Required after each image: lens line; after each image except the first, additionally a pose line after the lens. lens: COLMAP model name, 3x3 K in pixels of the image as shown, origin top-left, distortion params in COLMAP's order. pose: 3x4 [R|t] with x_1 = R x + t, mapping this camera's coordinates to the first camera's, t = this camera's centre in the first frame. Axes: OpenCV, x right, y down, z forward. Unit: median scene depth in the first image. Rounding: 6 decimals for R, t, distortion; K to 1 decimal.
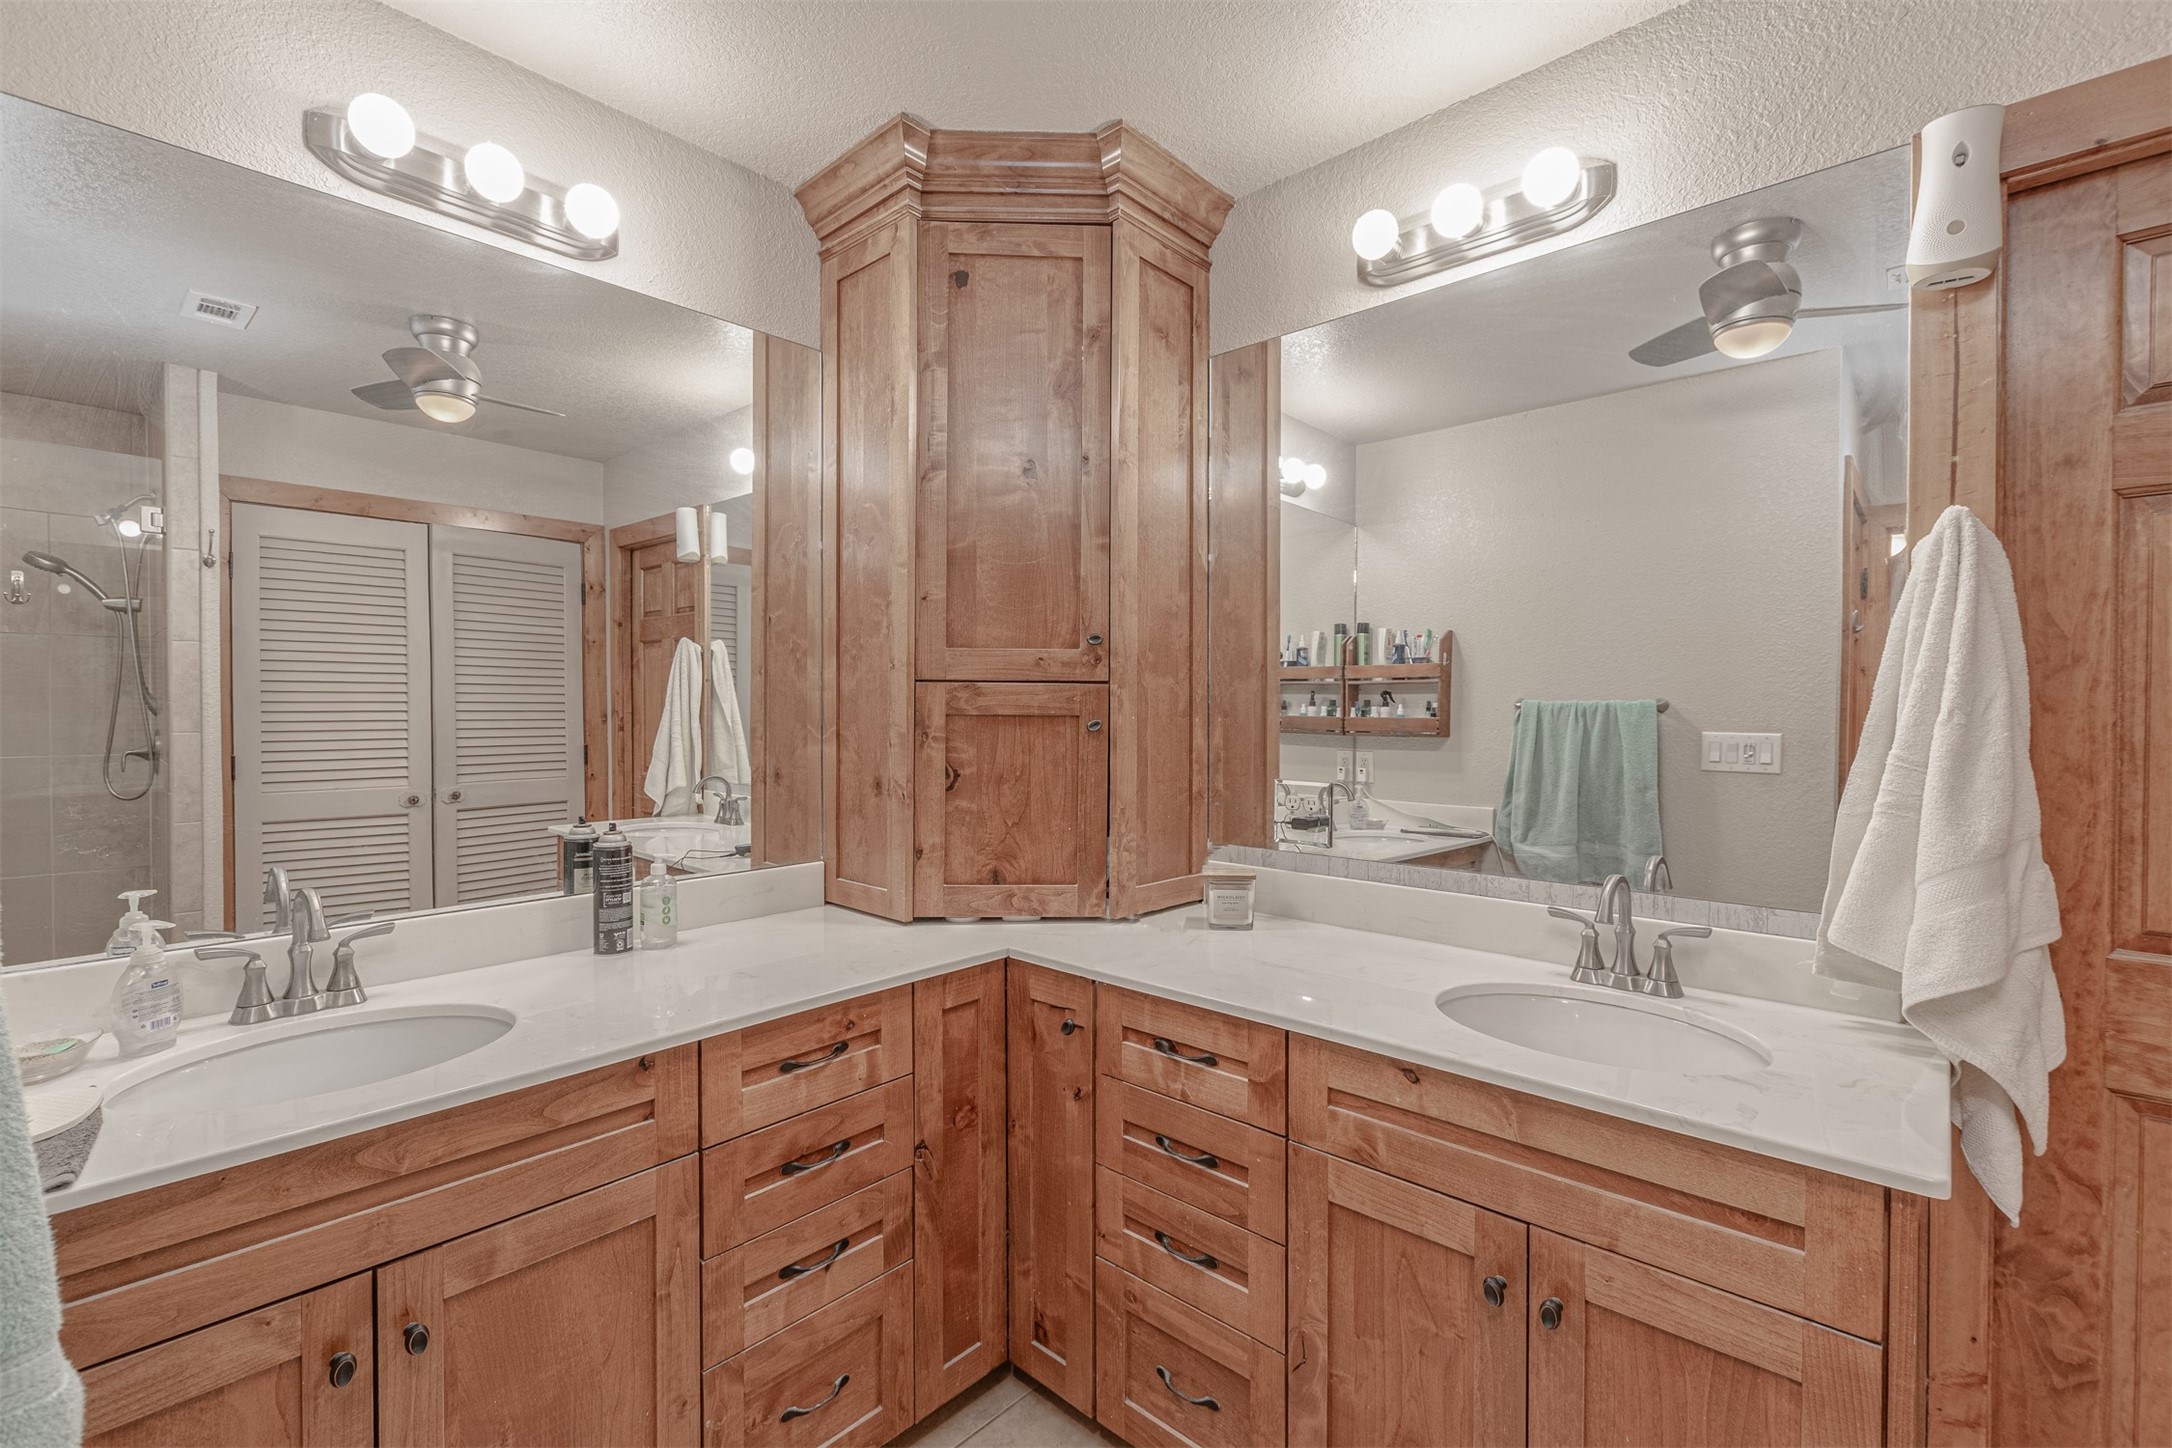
lens RADIAL K [[948.9, 0, 1083.9], [0, 948.9, 719.6], [0, 0, 1]] dist [0.016679, -0.005164]
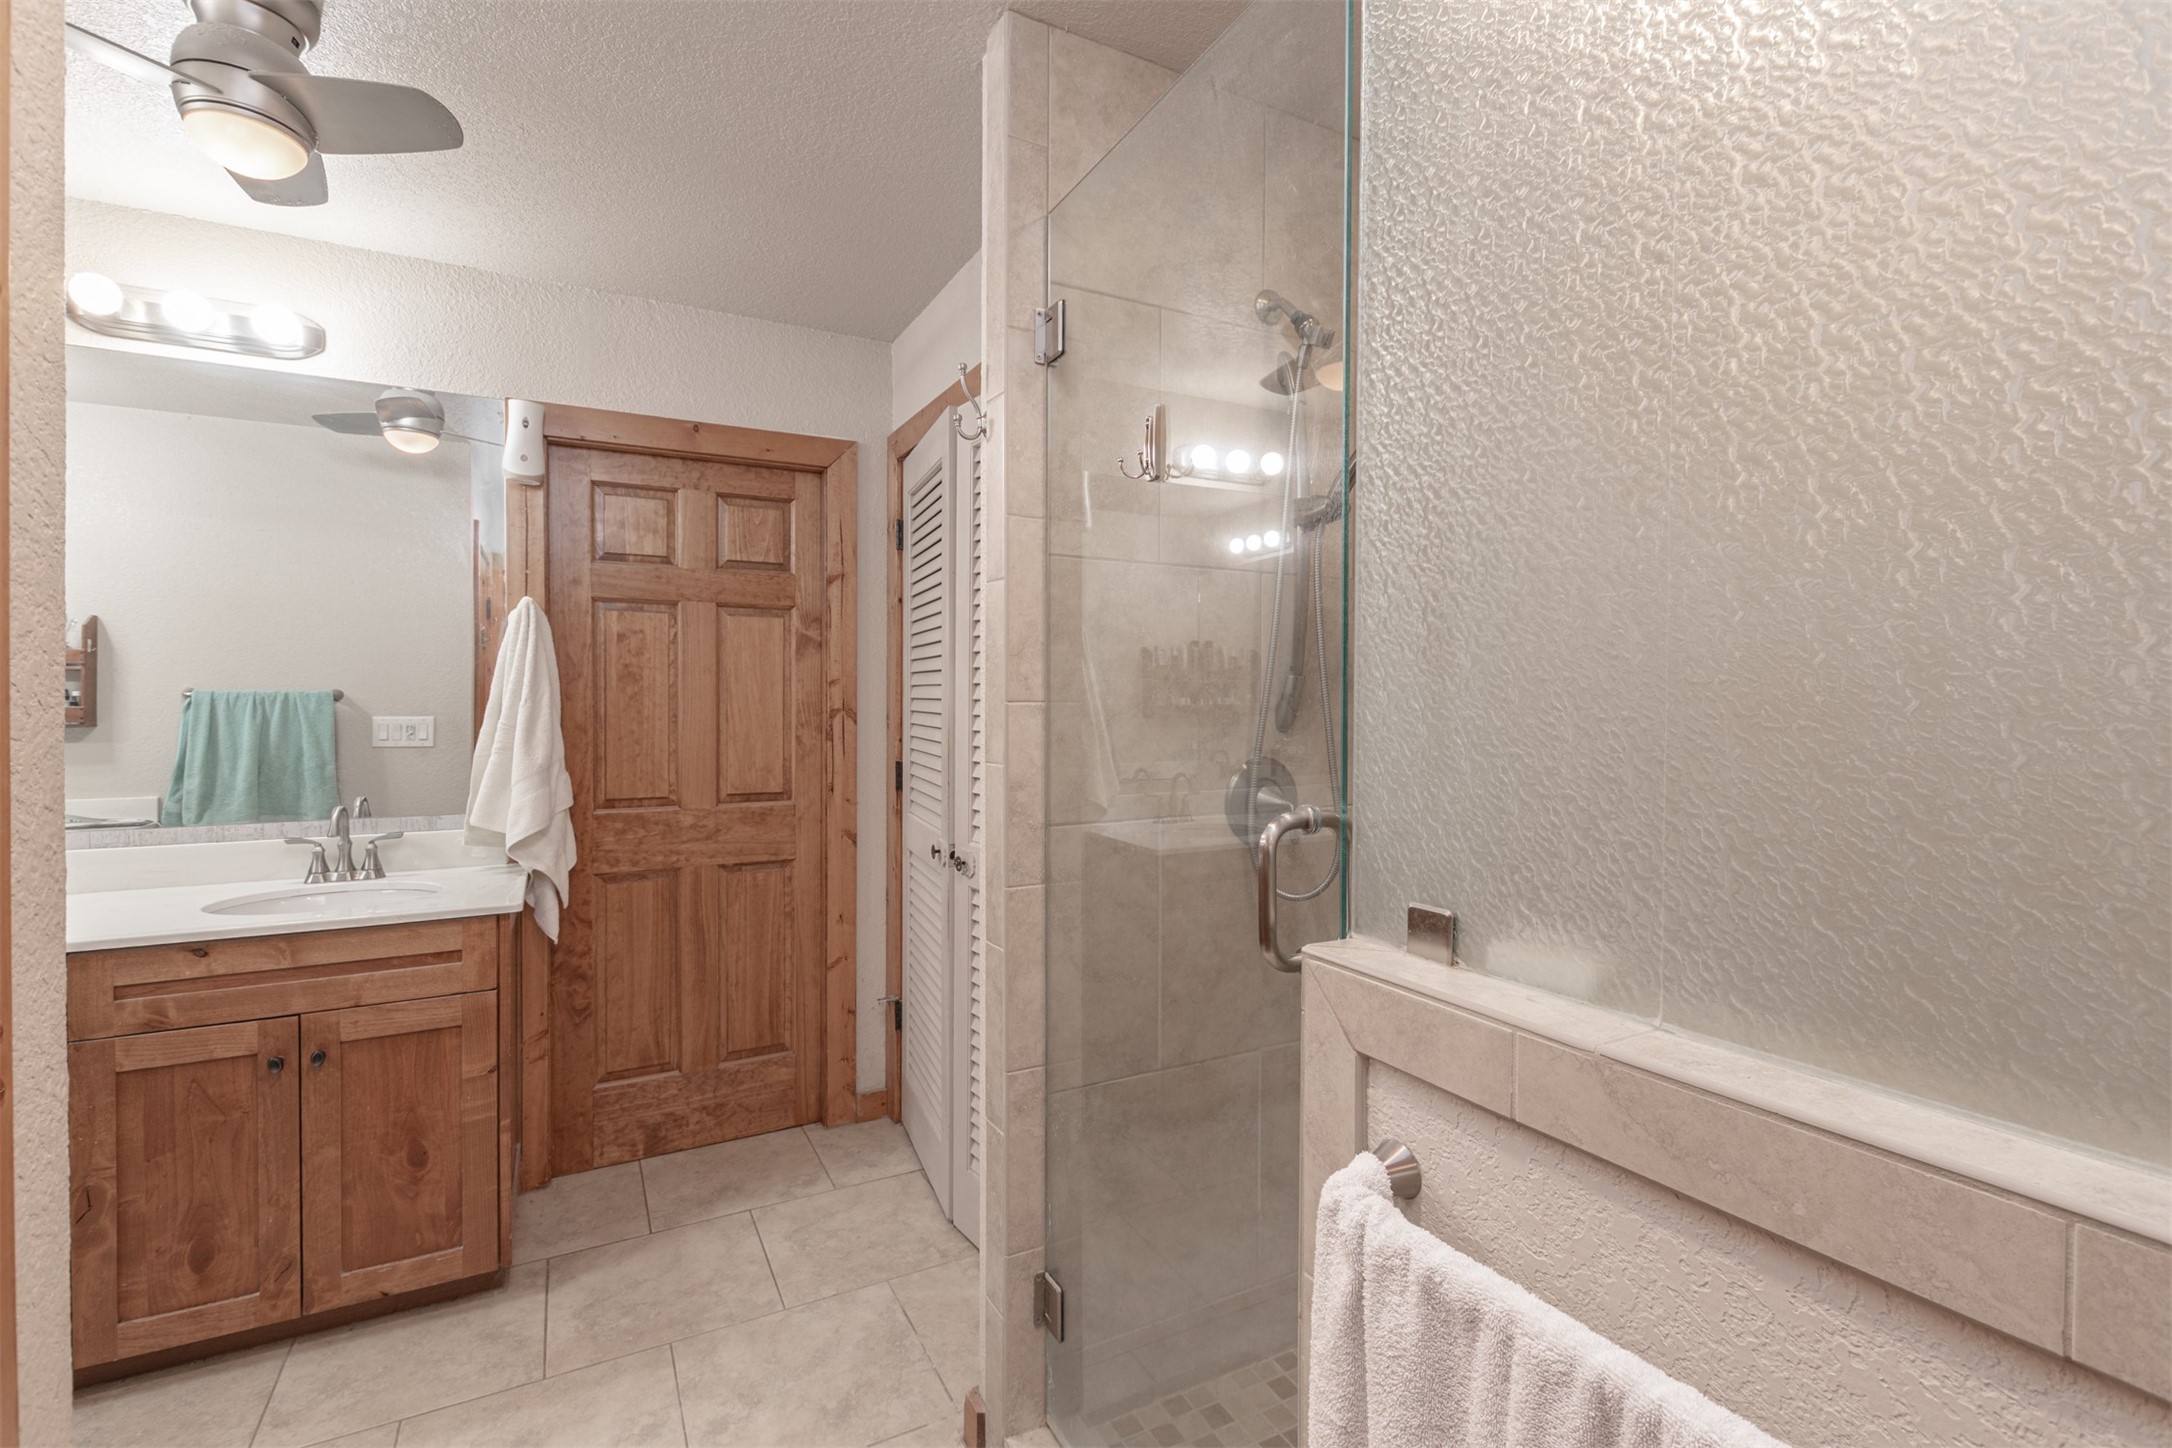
lens RADIAL K [[934.6, 0, 1124.6], [0, 934.6, 710.3], [0, 0, 1]] dist [0.000573, -0.005291]
pose [[0.289457, -0.012494, 0.957109, -0.584250], [0.009872, 0.999901, 0.010067, 0.005108], [-0.957140, 0.006535, 0.289552, -0.739454]]
